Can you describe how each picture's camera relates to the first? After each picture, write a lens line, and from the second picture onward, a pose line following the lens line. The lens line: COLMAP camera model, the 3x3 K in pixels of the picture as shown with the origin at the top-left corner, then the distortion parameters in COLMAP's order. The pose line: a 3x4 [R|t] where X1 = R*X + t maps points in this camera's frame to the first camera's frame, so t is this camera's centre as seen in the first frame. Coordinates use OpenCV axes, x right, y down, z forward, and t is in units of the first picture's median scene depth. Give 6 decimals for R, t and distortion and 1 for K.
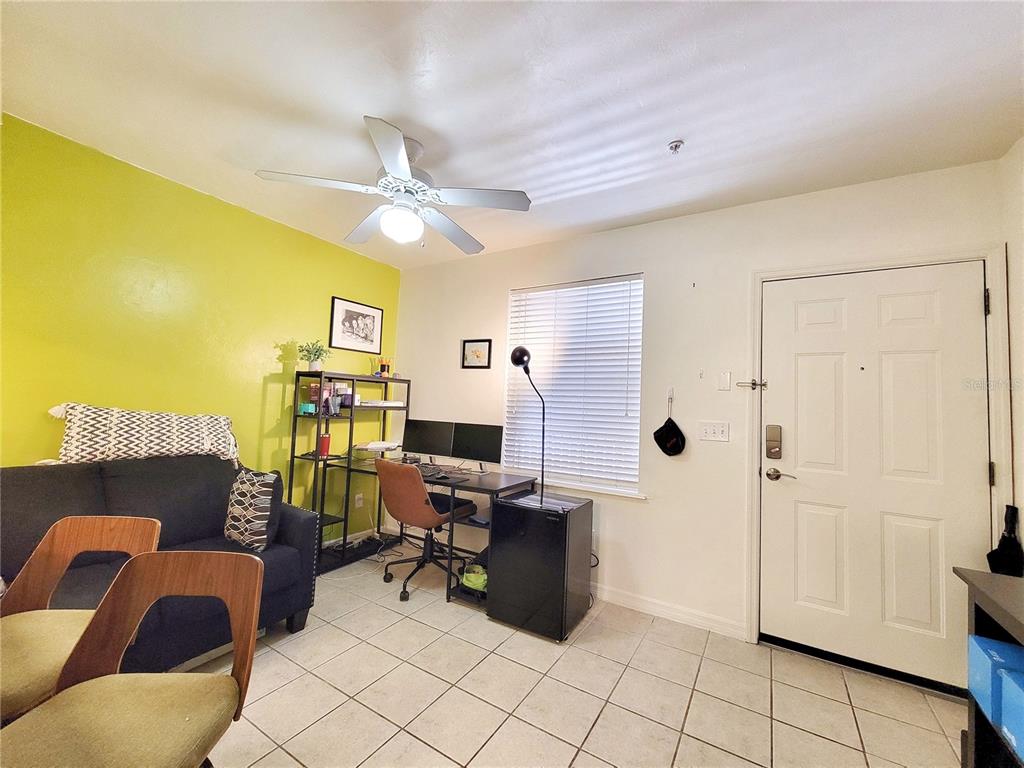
lens RADIAL K [[416.2, 0, 512.0], [0, 416.2, 384.0], [0, 0, 1]] dist [-0.000785, -0.000063]
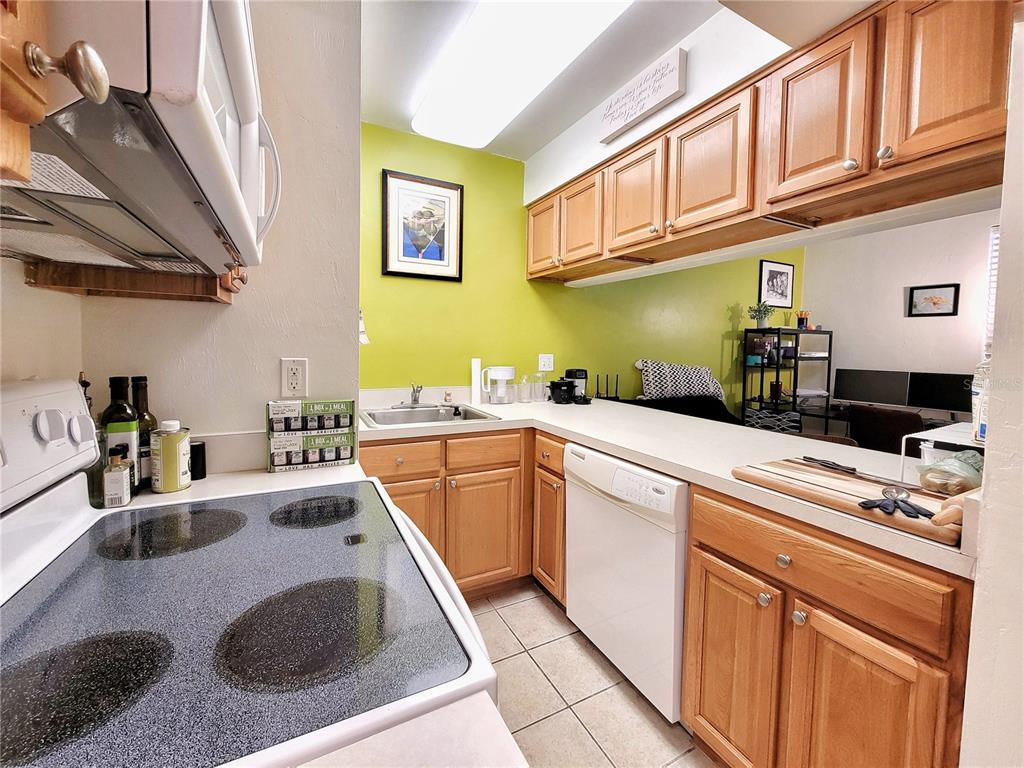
lens RADIAL K [[417.0, 0, 511.3], [0, 417.0, 367.0], [0, 0, 1]] dist [-0.001844, -0.000126]
pose [[0.858782, -0.002628, -0.512335, -0.434128], [0.046413, 0.996274, 0.072688, -0.035470], [0.510235, -0.086202, 0.855704, -0.332839]]
